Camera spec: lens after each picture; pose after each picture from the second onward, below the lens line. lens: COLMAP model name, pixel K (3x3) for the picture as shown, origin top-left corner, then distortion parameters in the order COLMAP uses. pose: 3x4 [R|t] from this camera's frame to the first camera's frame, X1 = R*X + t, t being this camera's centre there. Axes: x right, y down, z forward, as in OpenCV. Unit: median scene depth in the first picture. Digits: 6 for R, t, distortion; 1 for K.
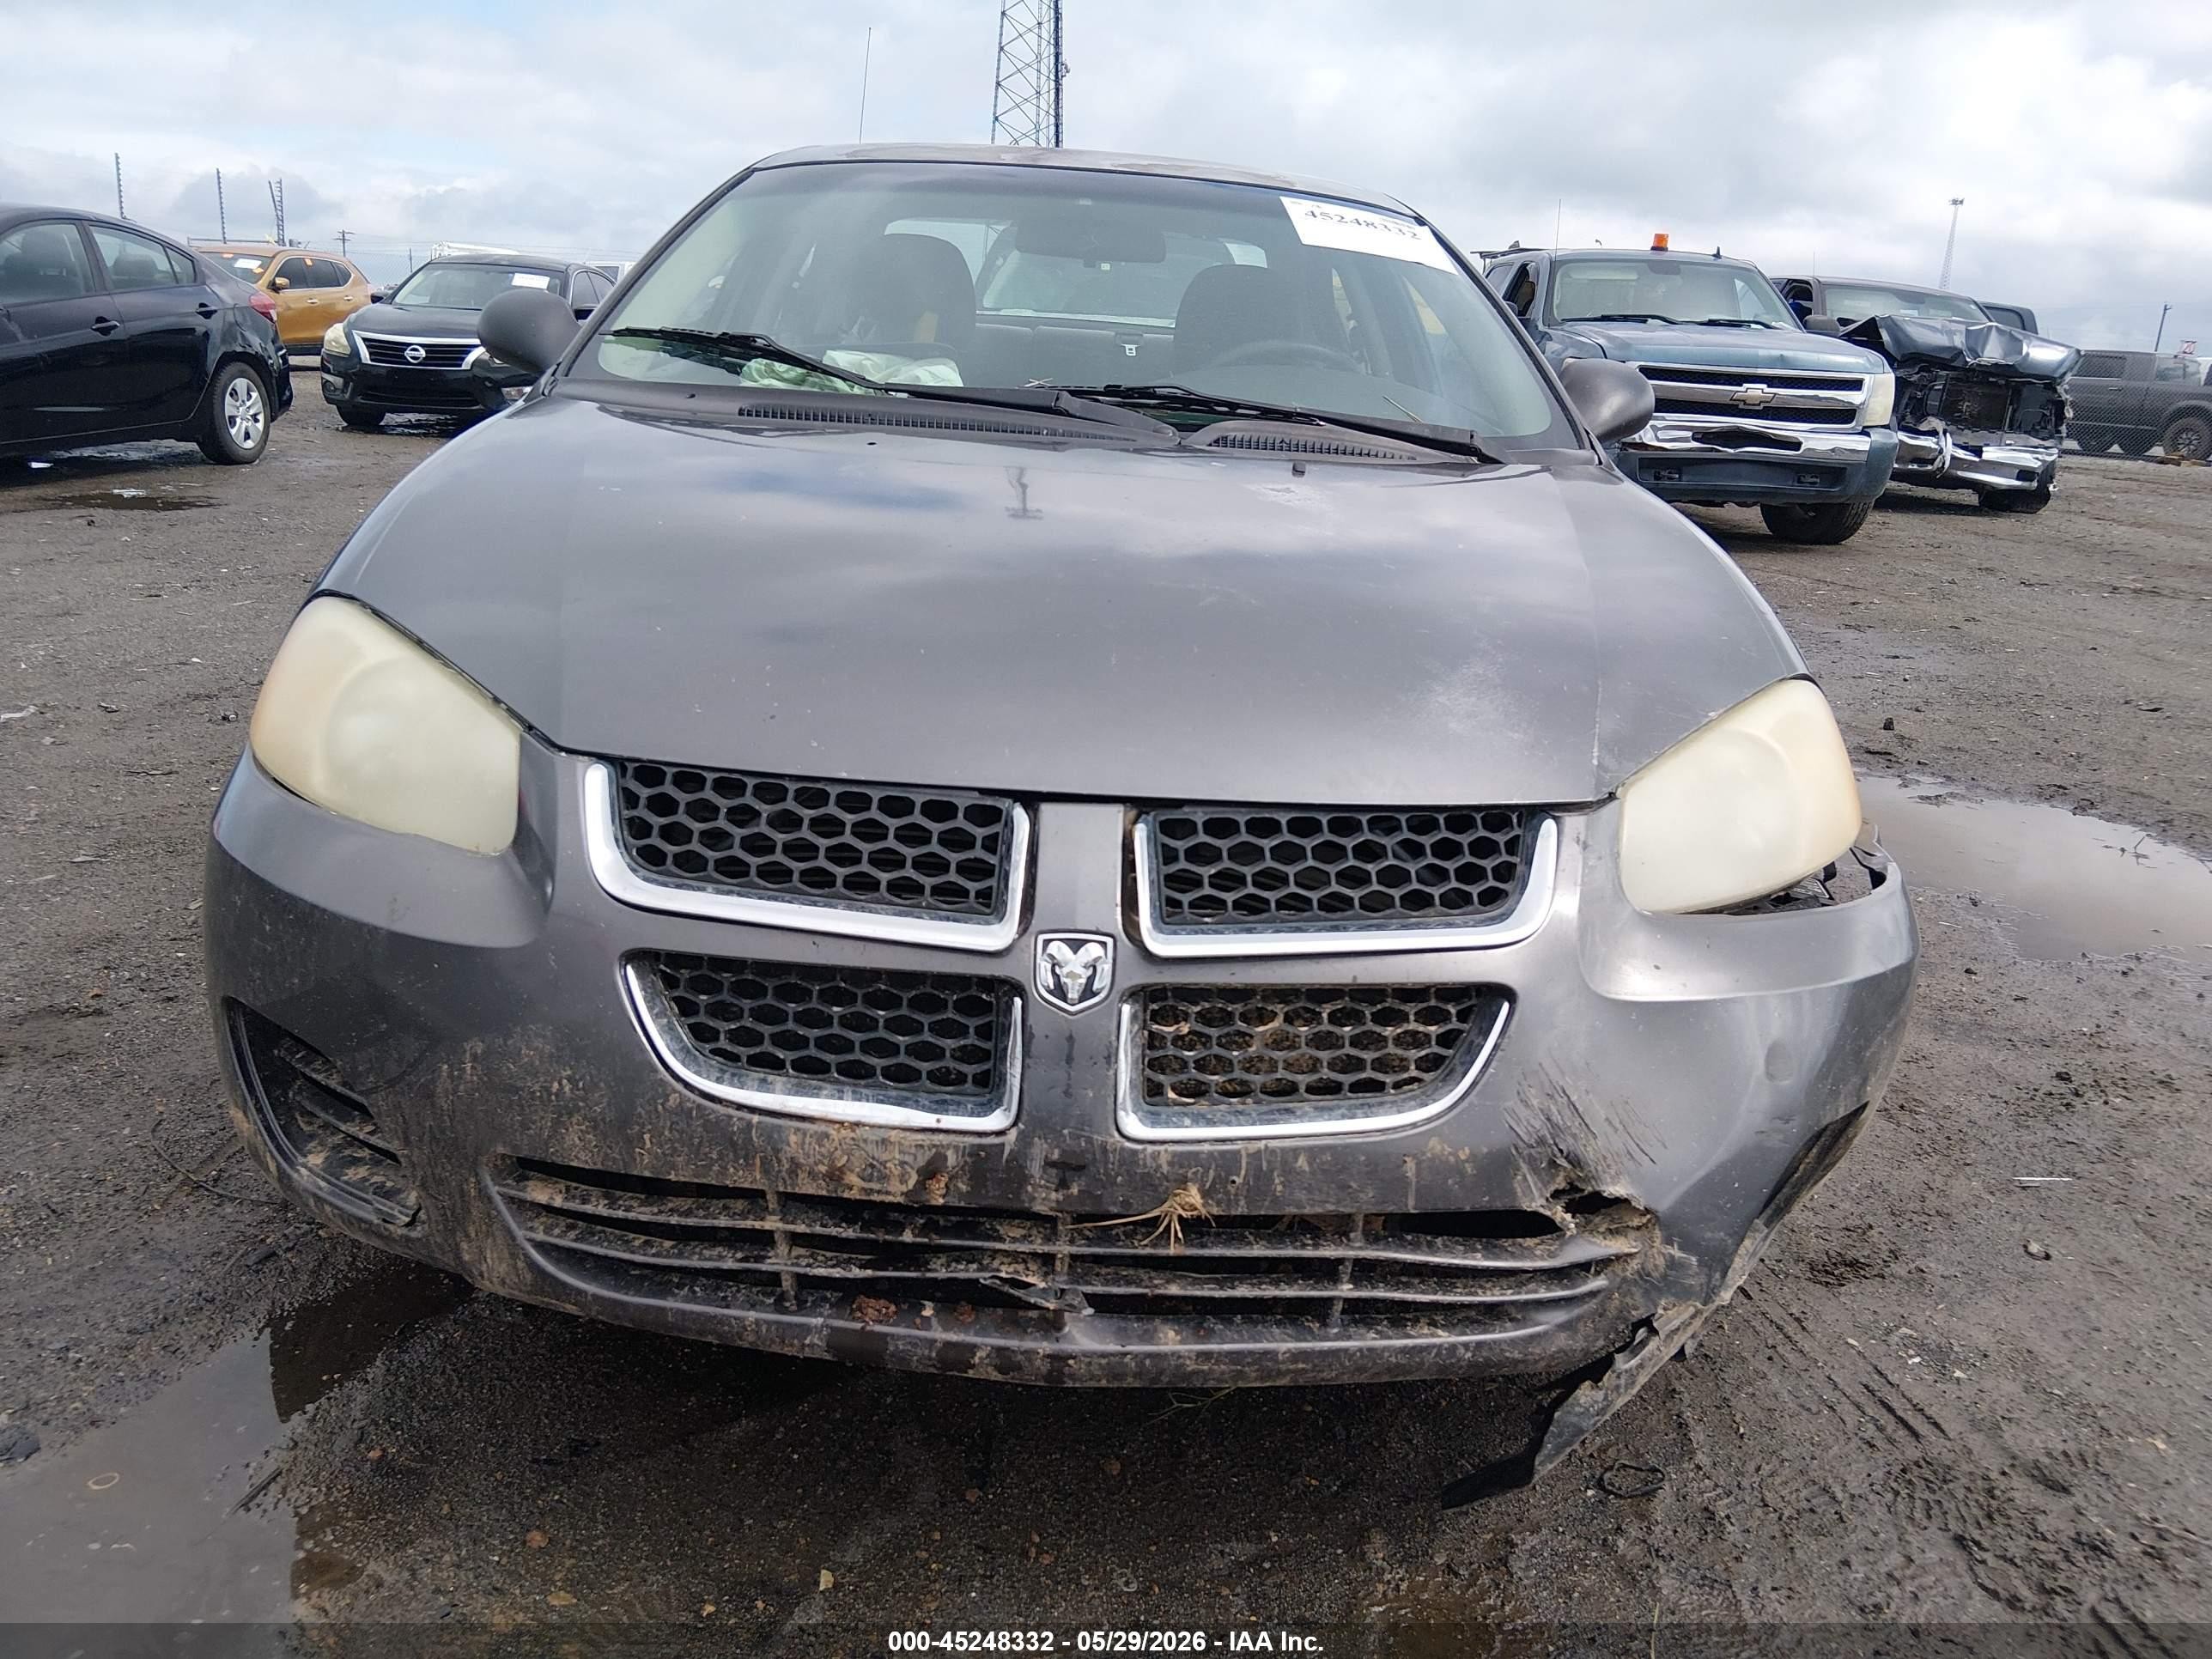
lens RADIAL K [[1725.9, 0, 1106.0], [0, 1725.9, 829.5], [0, 0, 1]] dist [0.093573, -0.191802]
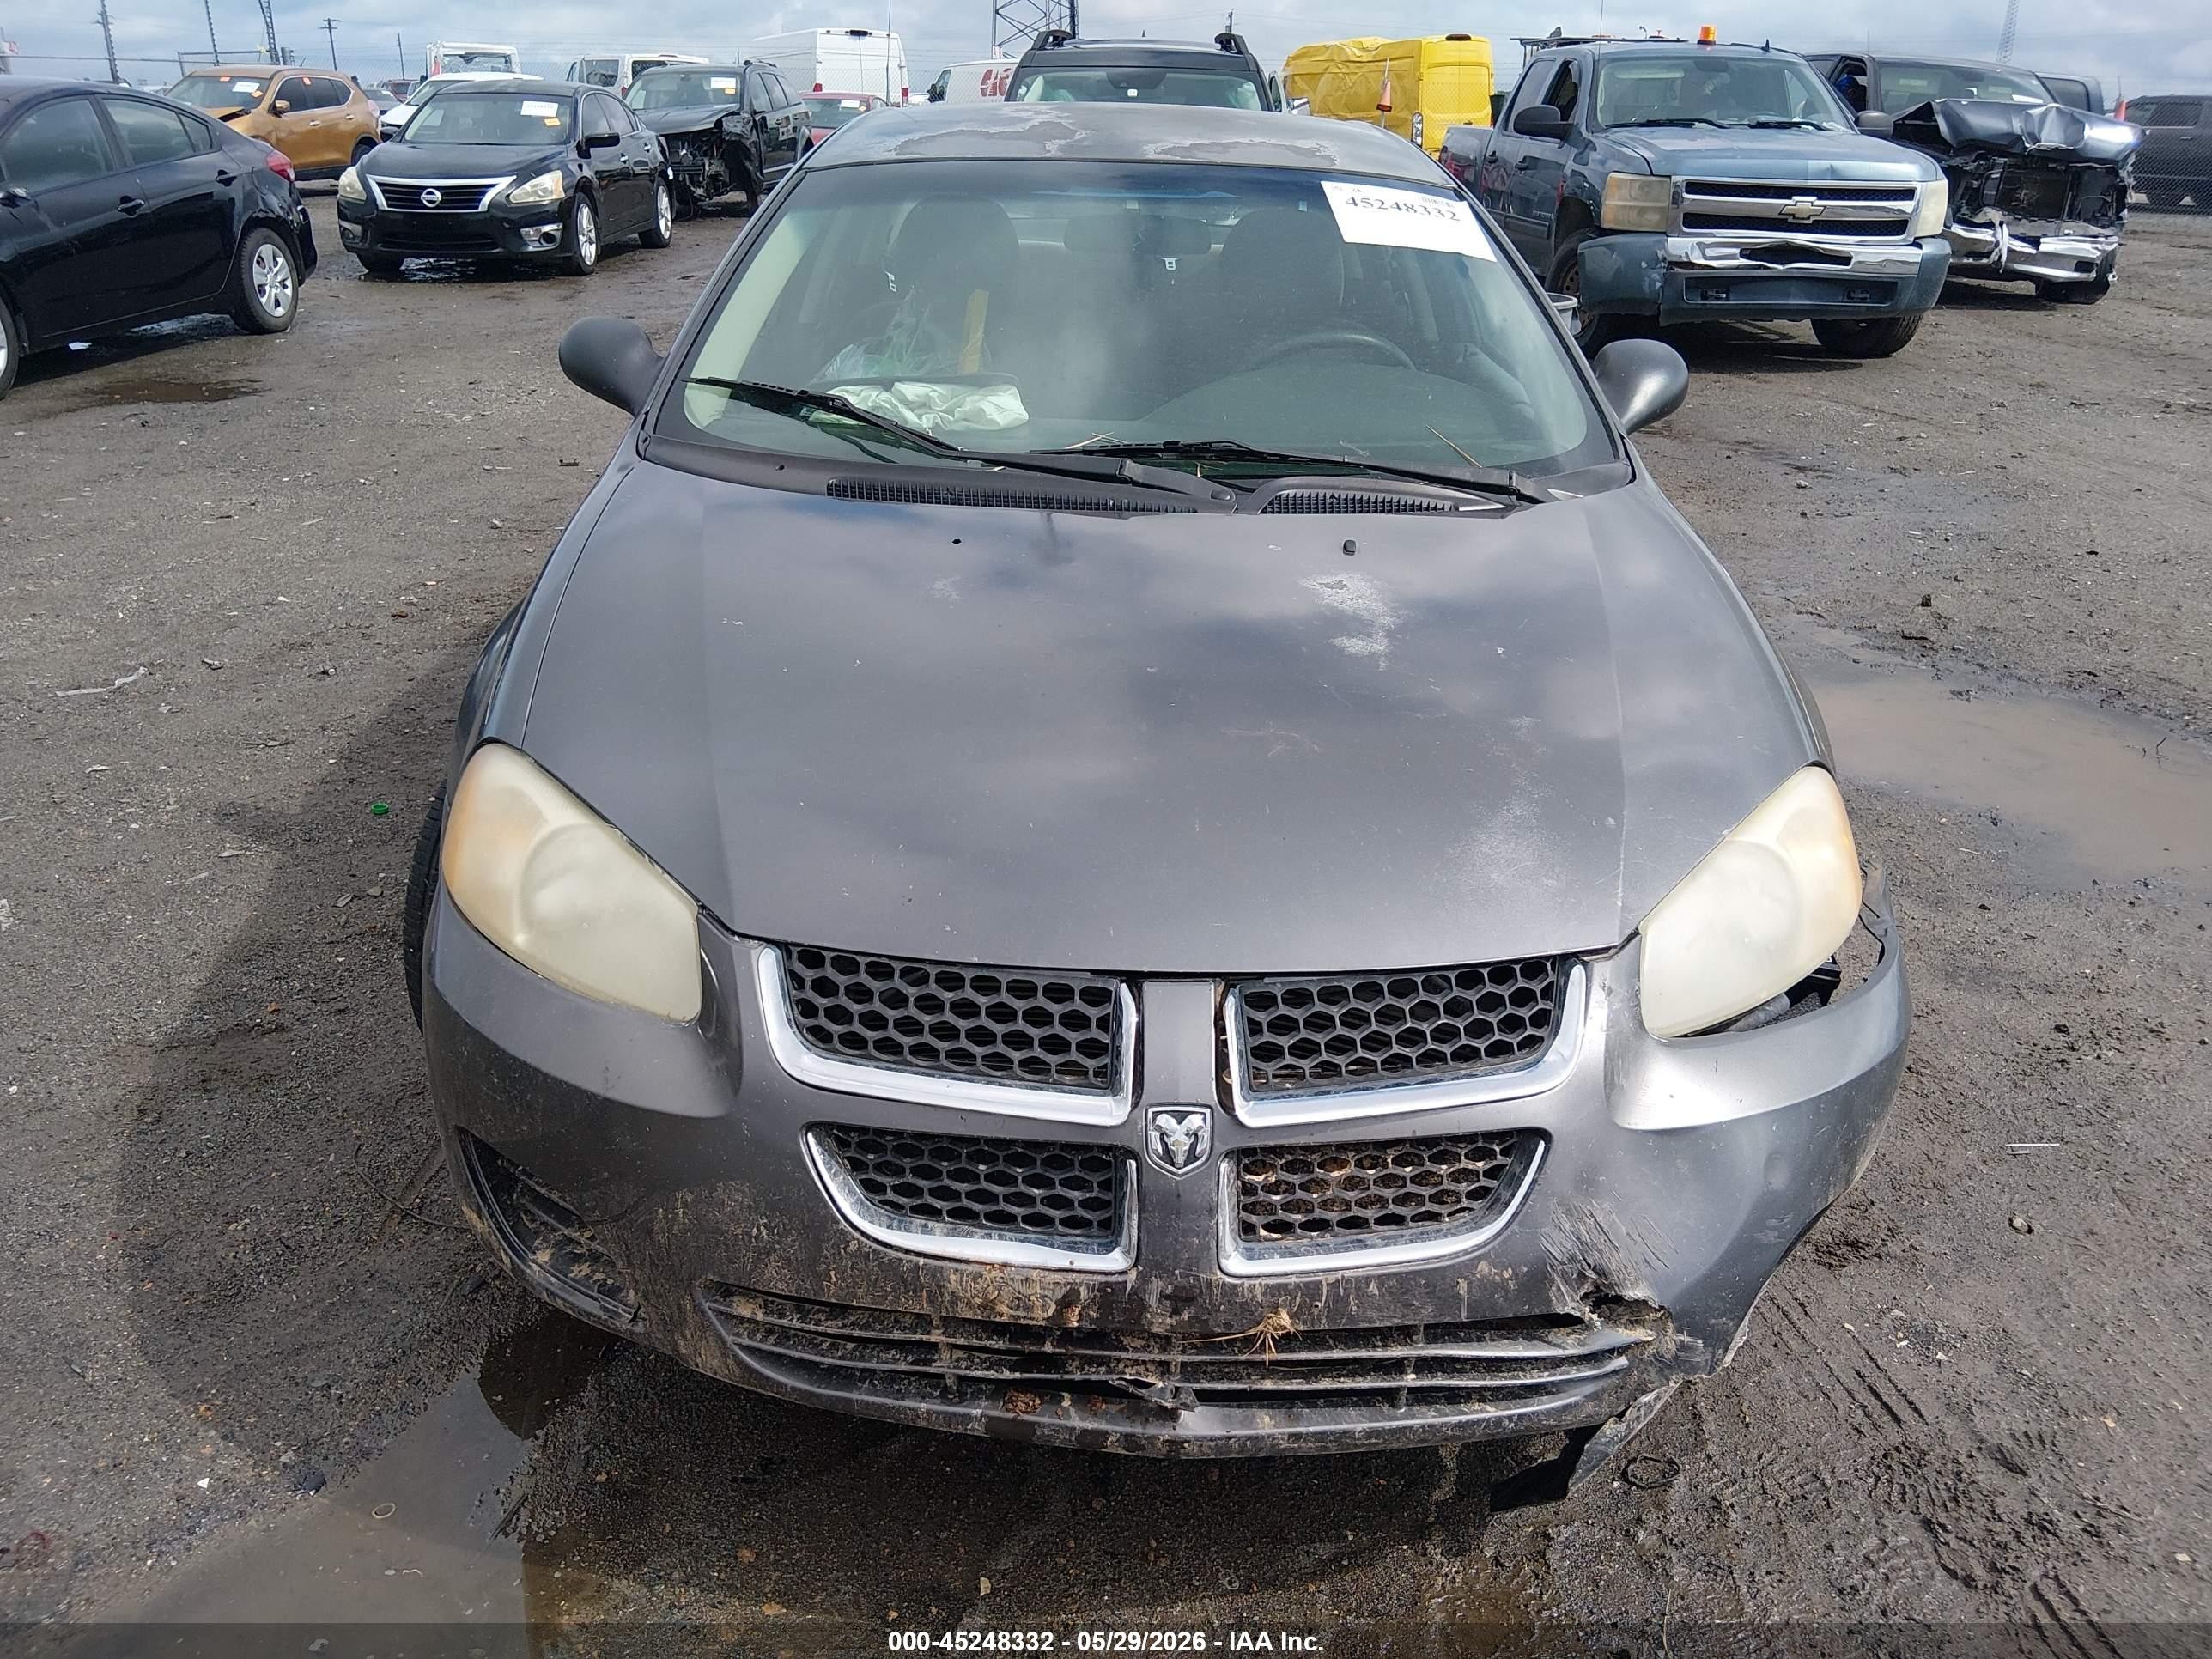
lens RADIAL K [[1772.8, 0, 1077.7], [0, 1772.8, 782.2], [0, 0, 1]] dist [0.107773, -0.226368]
pose [[0.998932, -0.031357, -0.033925, -0.033290], [0.035327, 0.991708, 0.123560, -0.270906], [0.029769, -0.124627, 0.991757, -0.170024]]
